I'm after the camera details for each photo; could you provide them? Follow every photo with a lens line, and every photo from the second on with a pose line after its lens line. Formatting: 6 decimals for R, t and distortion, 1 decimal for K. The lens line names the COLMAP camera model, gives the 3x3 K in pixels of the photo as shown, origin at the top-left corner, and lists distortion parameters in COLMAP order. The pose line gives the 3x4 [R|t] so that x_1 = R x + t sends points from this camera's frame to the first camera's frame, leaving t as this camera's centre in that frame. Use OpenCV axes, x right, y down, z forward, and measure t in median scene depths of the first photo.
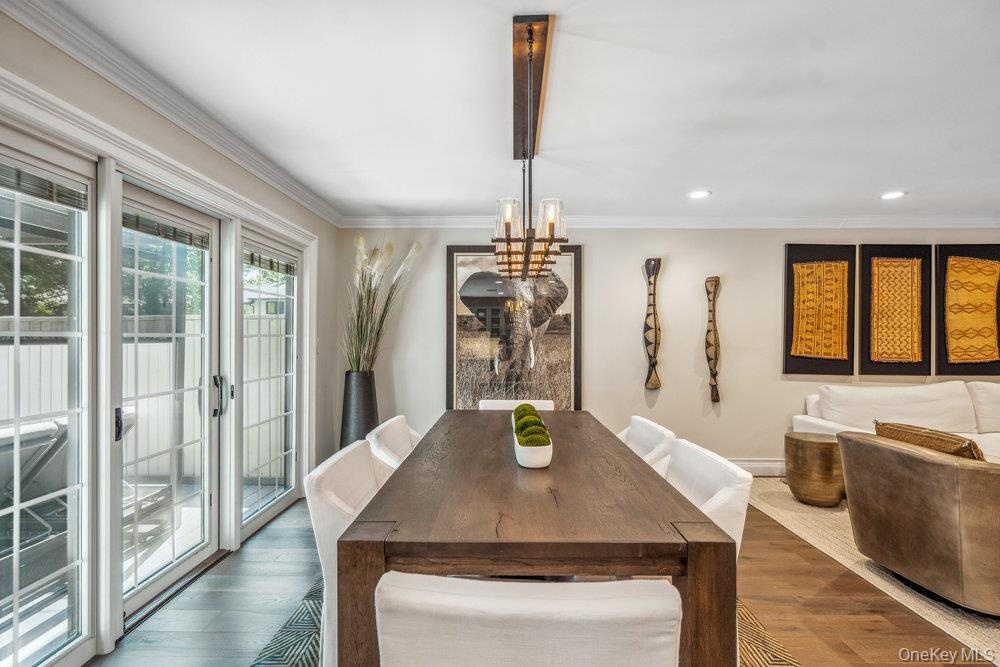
lens RADIAL K [[466.6, 0, 498.3], [0, 466.6, 333.5], [0, 0, 1]] dist [-0.001382, 0.000337]
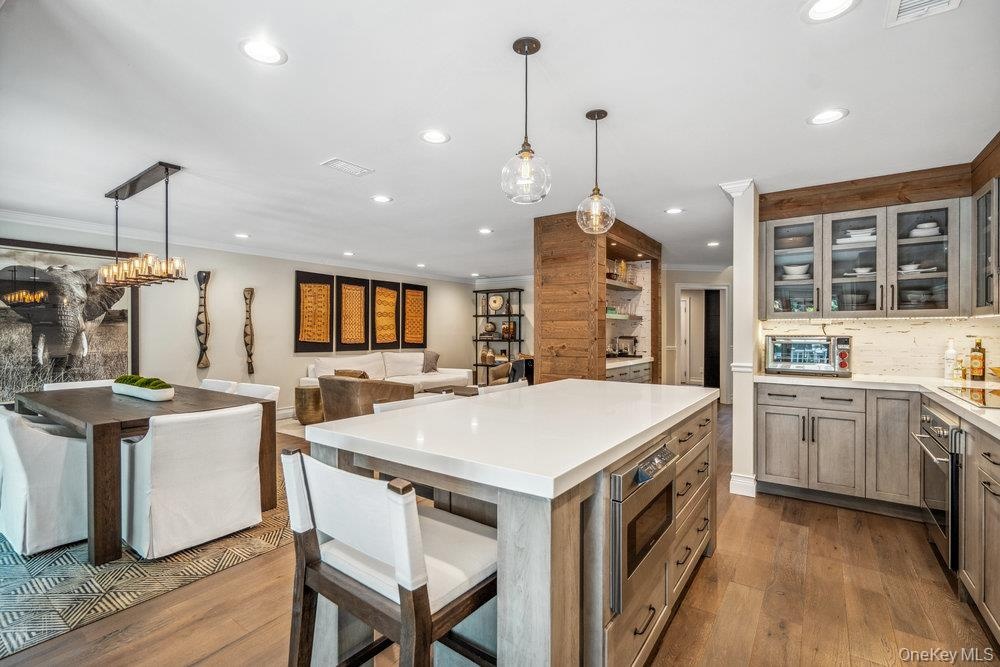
lens RADIAL K [[466.6, 0, 498.3], [0, 466.6, 333.5], [0, 0, 1]] dist [-0.001382, 0.000337]
pose [[0.577355, -0.006335, 0.816468, -0.282244], [-0.006289, 0.999906, 0.012205, -0.002023], [-0.816469, -0.012182, 0.577261, -0.480210]]
